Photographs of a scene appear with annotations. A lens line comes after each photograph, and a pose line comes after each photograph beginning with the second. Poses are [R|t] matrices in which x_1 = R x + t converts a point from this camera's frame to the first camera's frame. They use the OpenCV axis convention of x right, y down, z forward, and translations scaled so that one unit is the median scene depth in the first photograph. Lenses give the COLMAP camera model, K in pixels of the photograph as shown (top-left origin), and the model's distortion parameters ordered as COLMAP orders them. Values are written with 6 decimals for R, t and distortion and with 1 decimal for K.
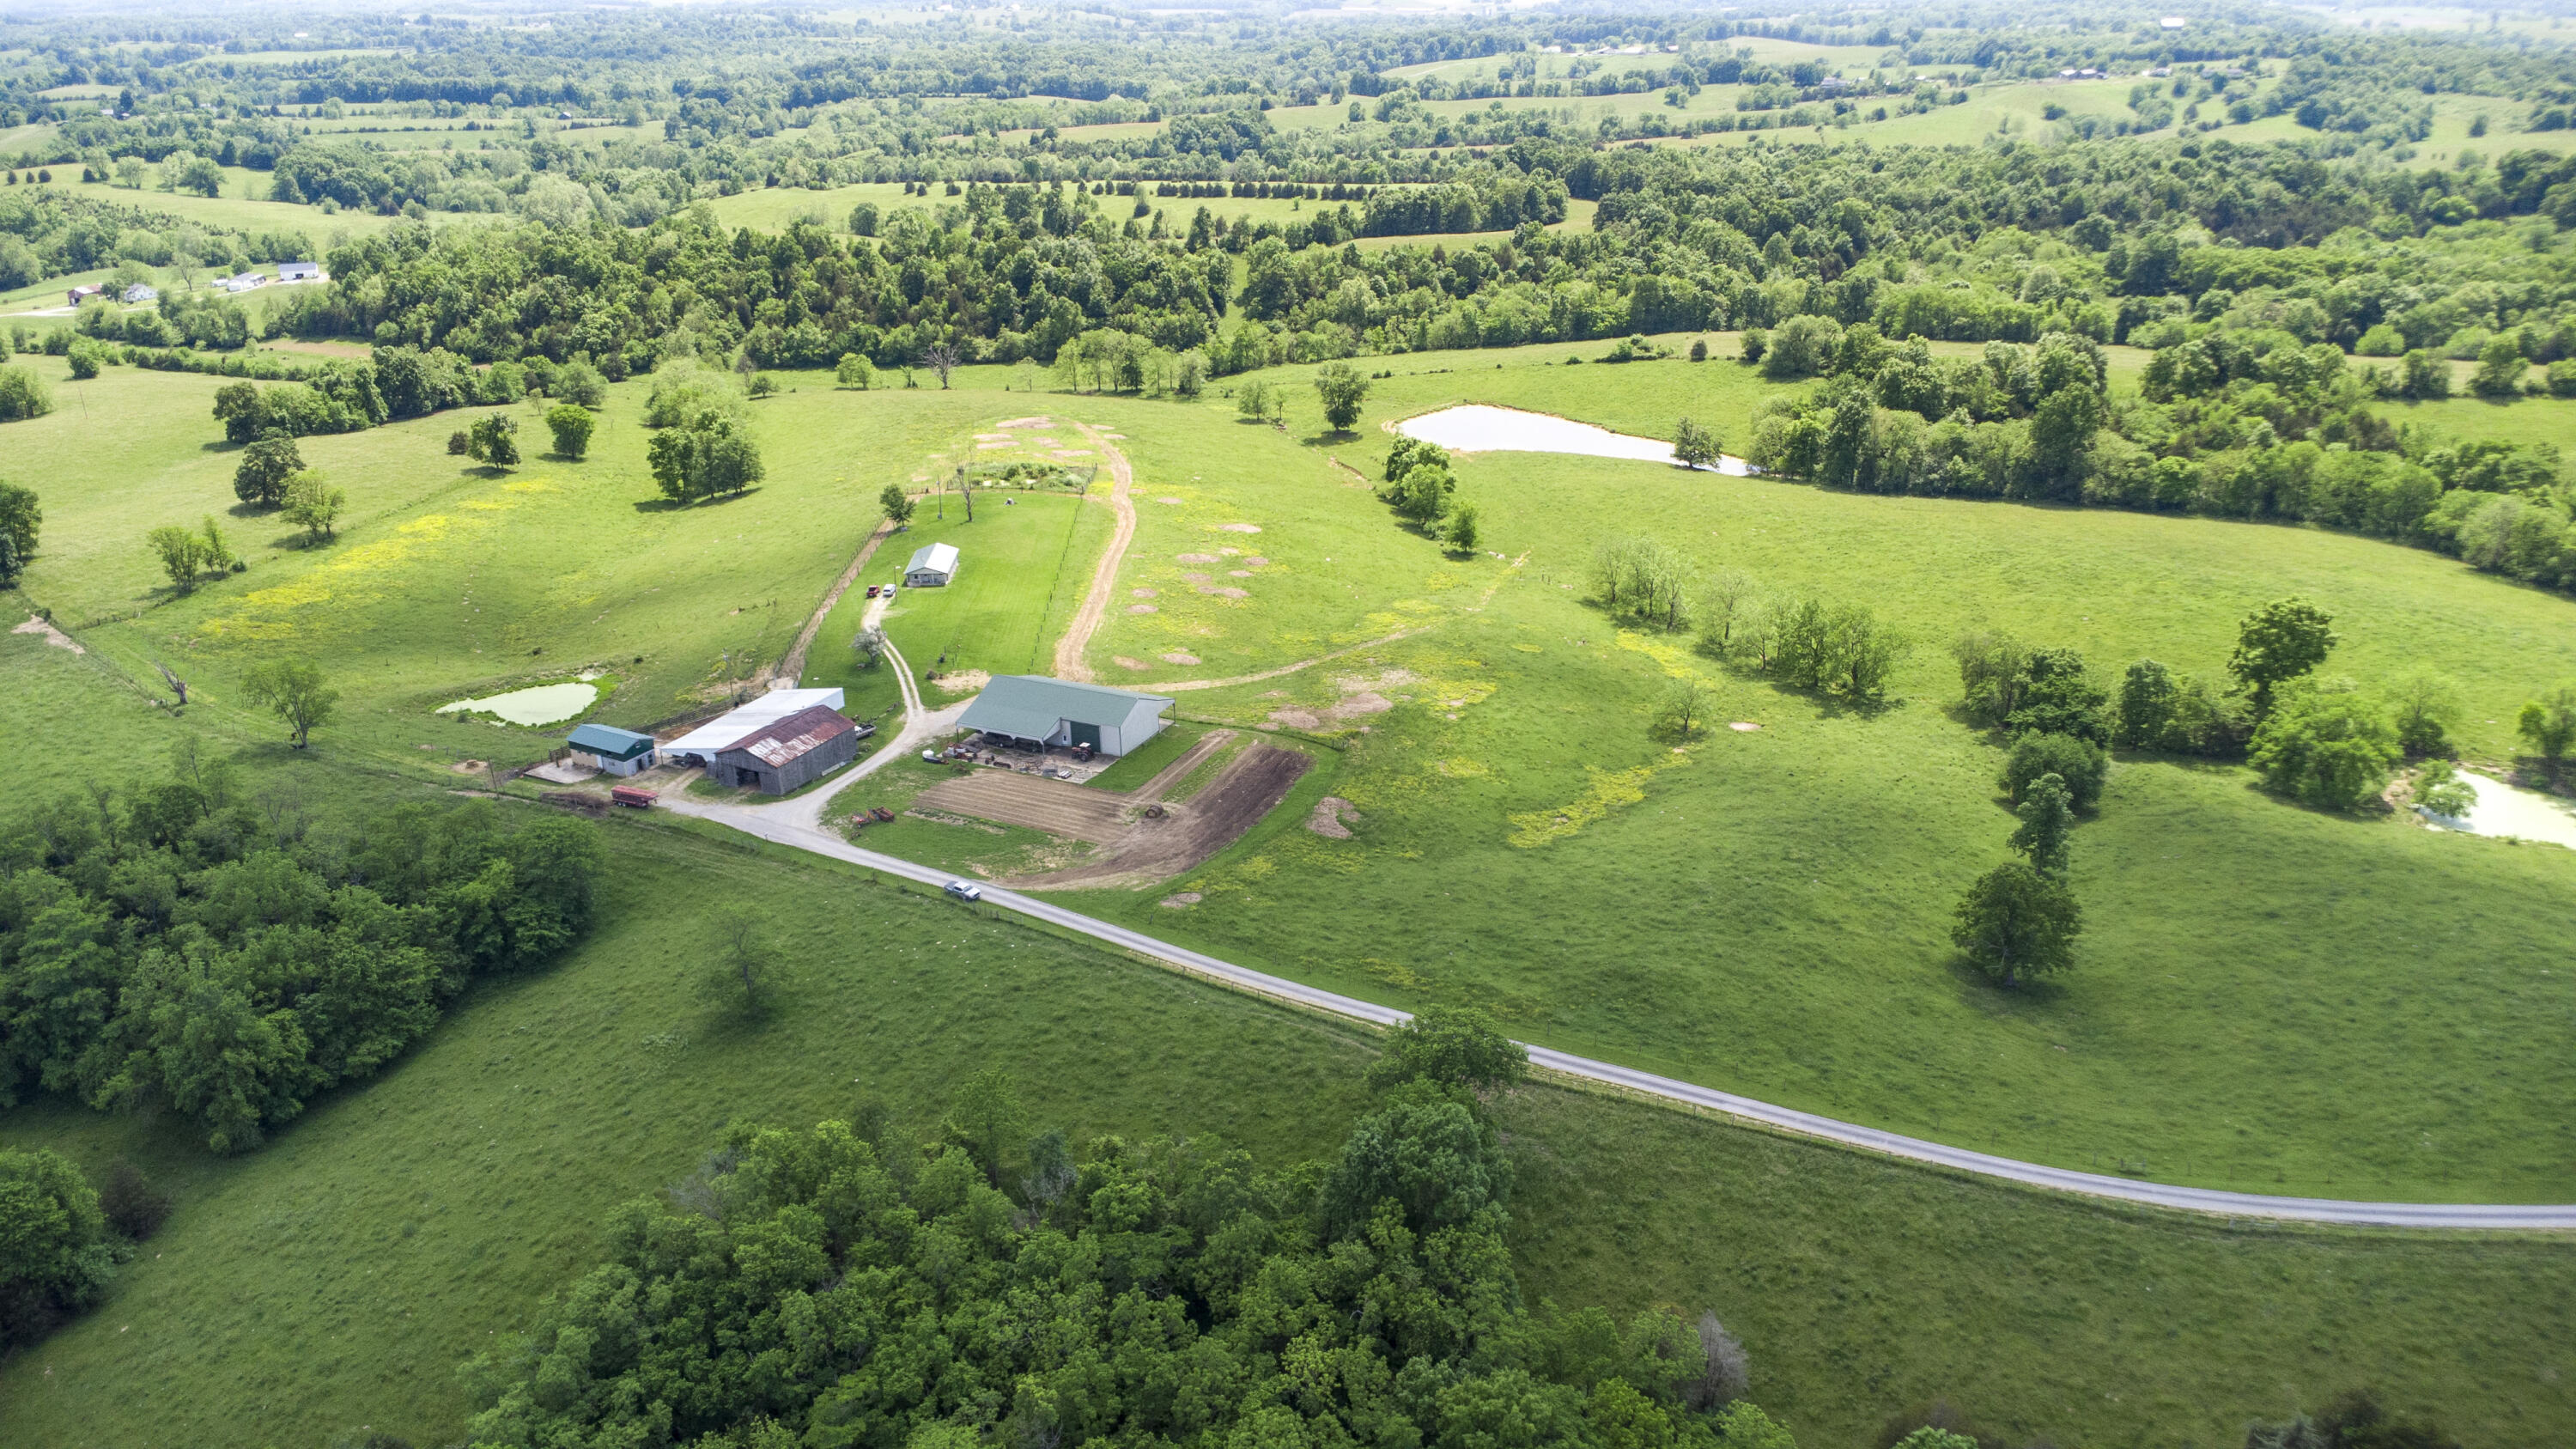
lens RADIAL K [[1886.6, 0, 1299.4], [0, 1886.6, 717.2], [0, 0, 1]] dist [0.016110, -0.004315]
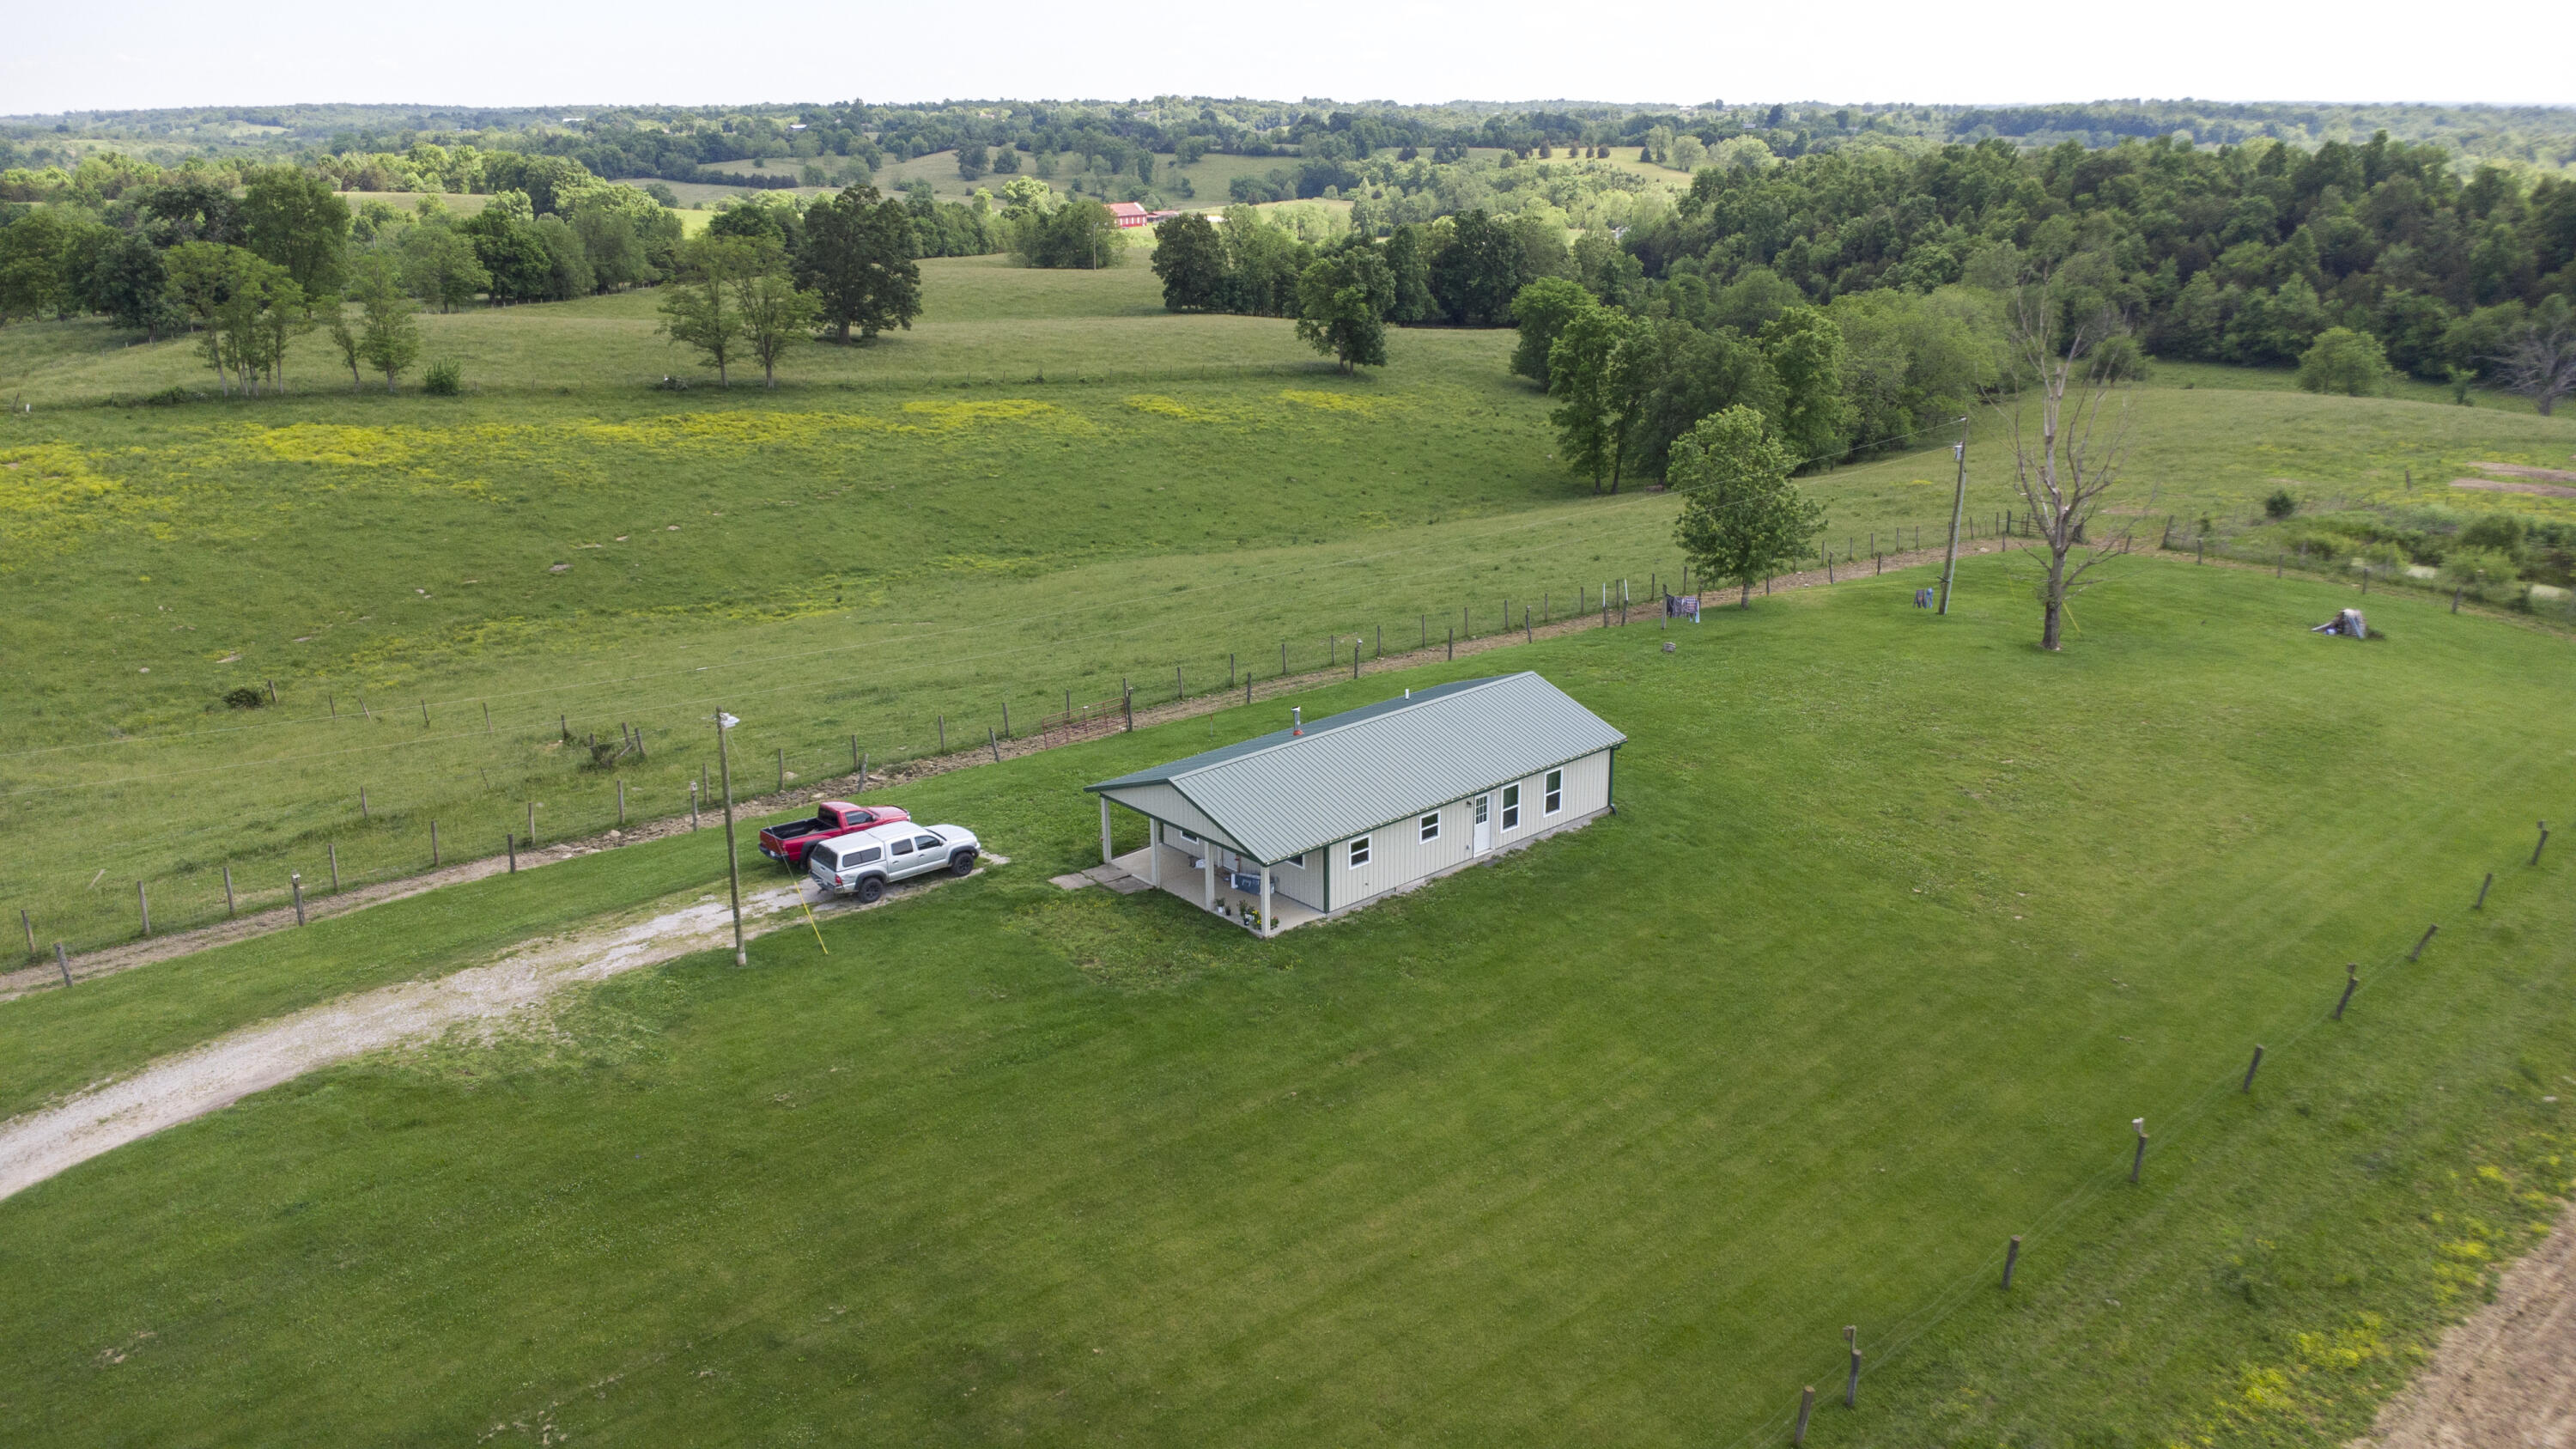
lens RADIAL K [[1872.2, 0, 1282.5], [0, 1872.2, 714.8], [0, 0, 1]] dist [0.043773, -0.064285]
pose [[0.648646, 0.243250, -0.721171, -0.052618], [-0.289994, 0.955063, 0.061312, -0.058701], [0.703677, 0.169365, 0.690039, 0.549875]]
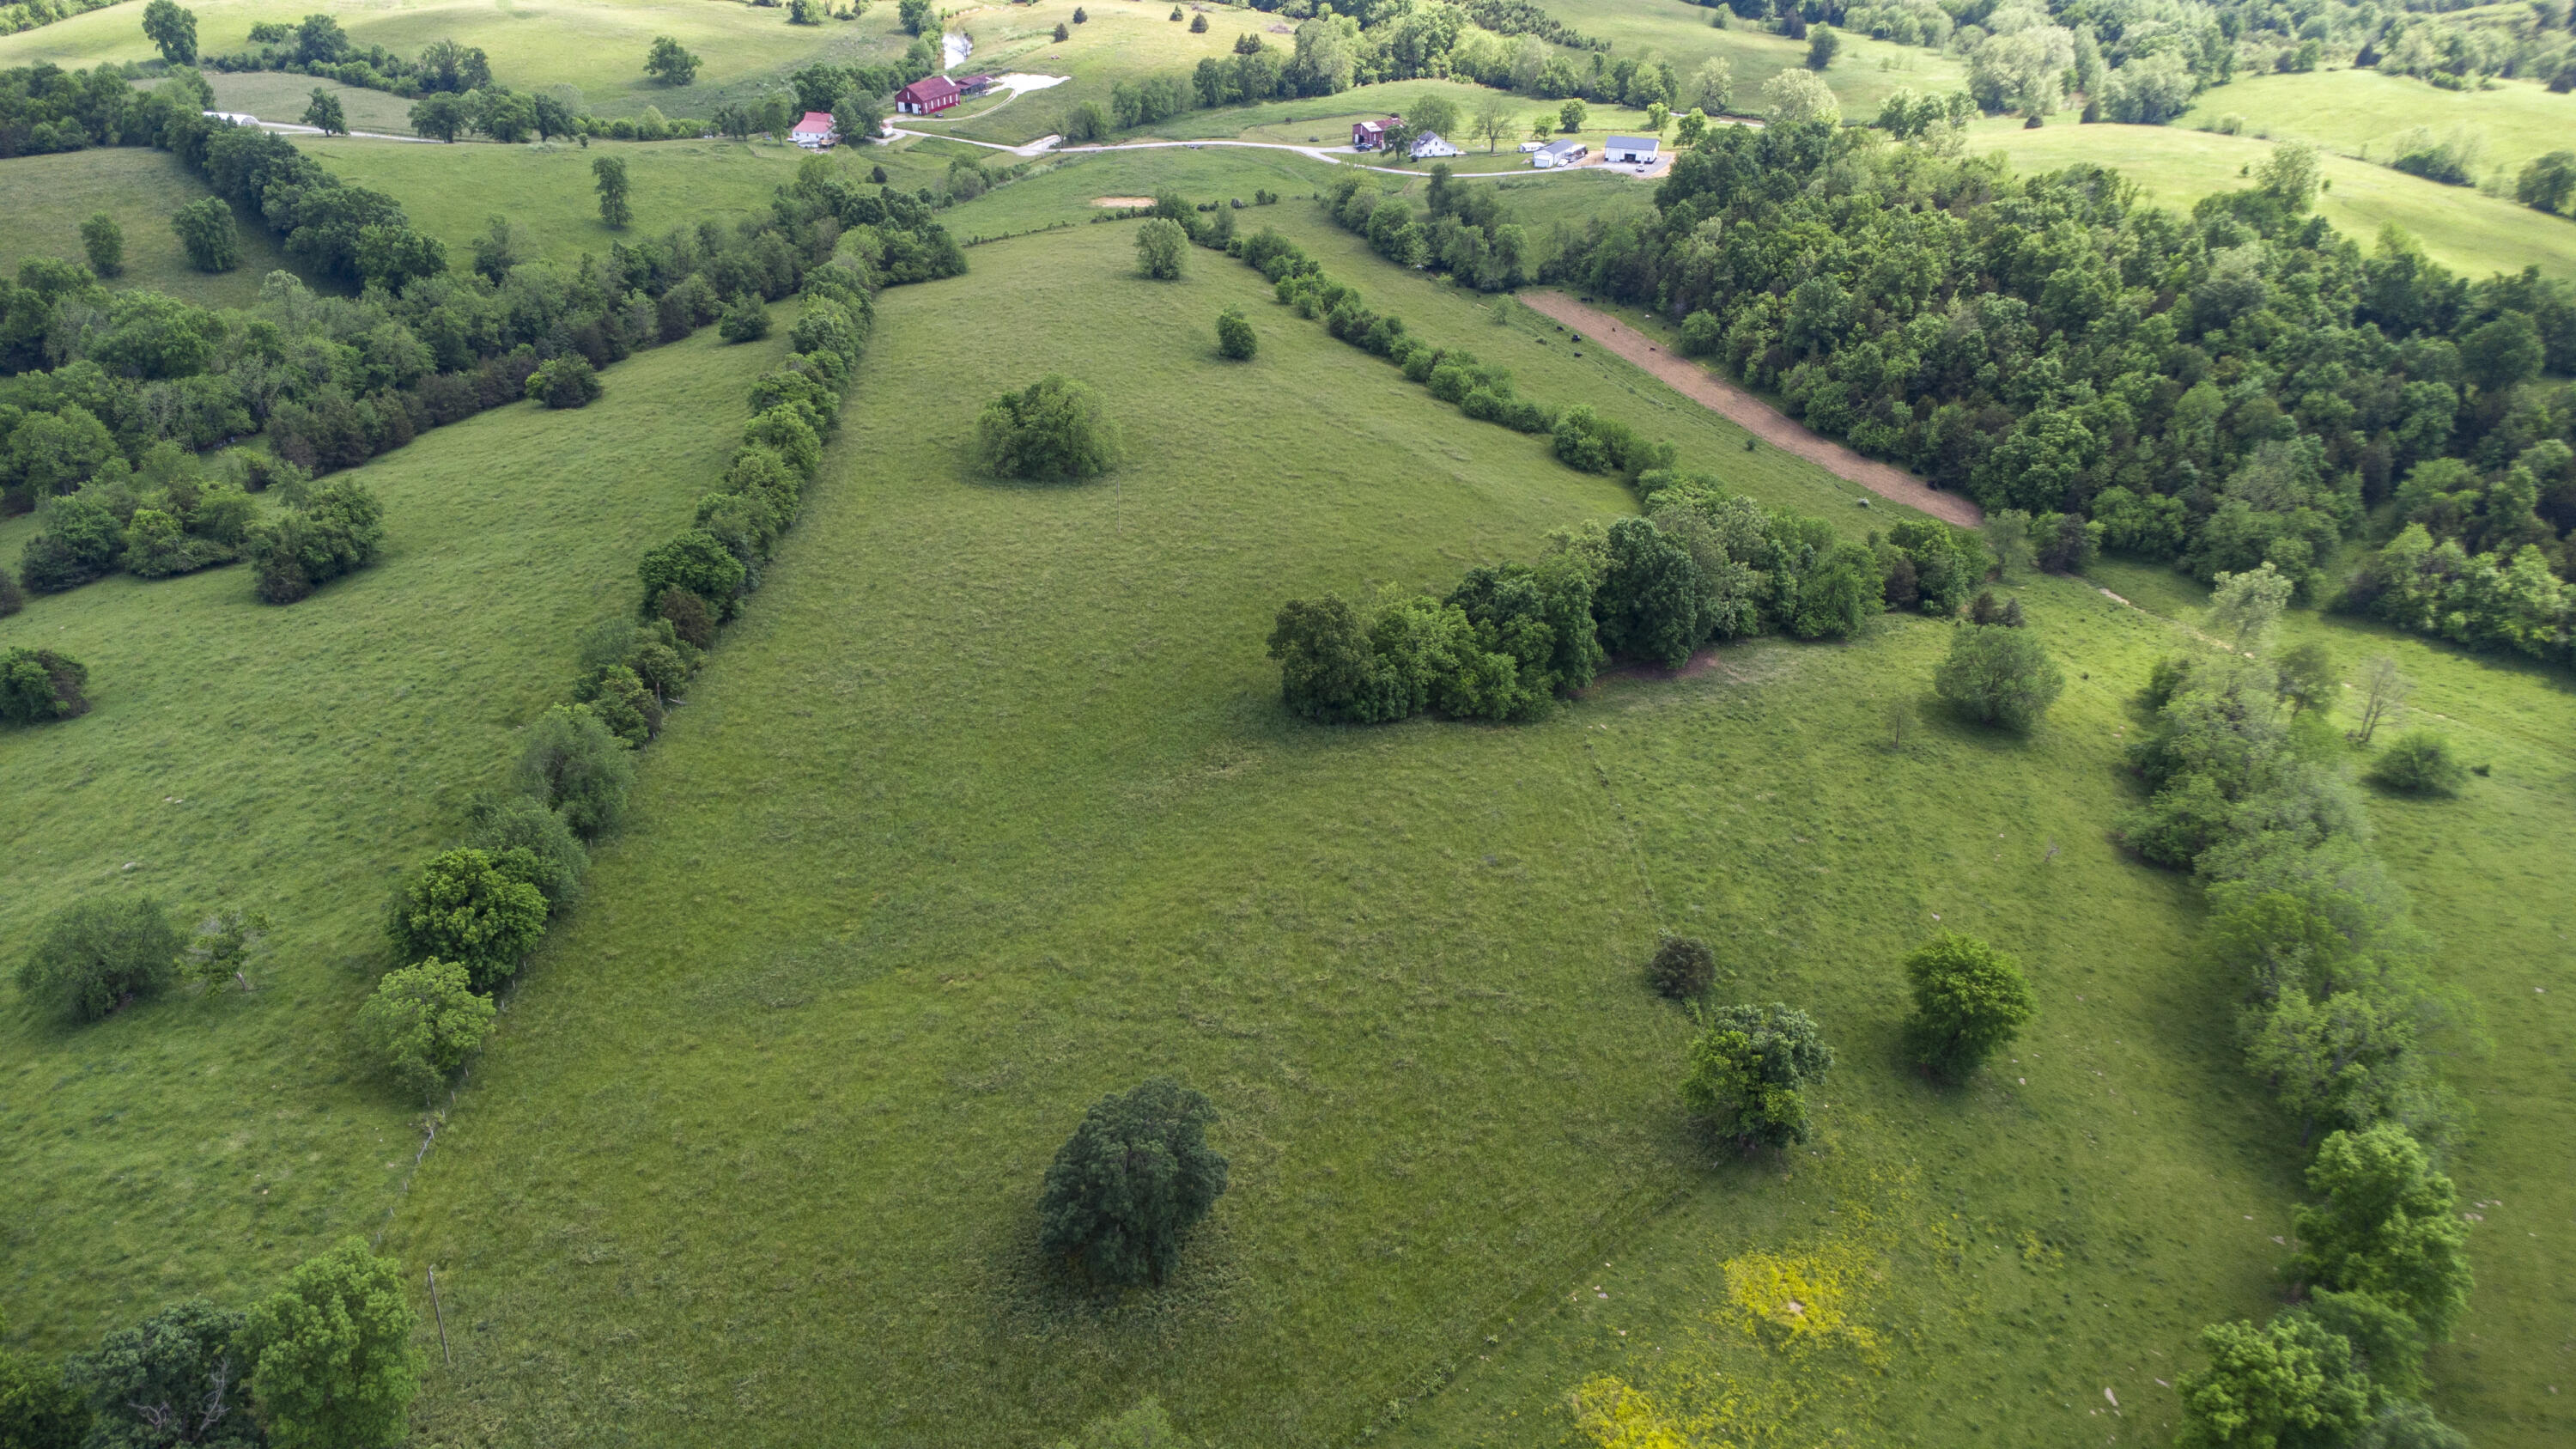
lens RADIAL K [[1879.9, 0, 1296.8], [0, 1879.9, 727.6], [0, 0, 1]] dist [0.044889, -0.068137]
pose [[0.769745, 0.332730, -0.544779, -0.259926], [-0.260747, 0.942857, 0.207440, -0.212721], [0.582670, -0.017627, 0.812518, 0.536355]]
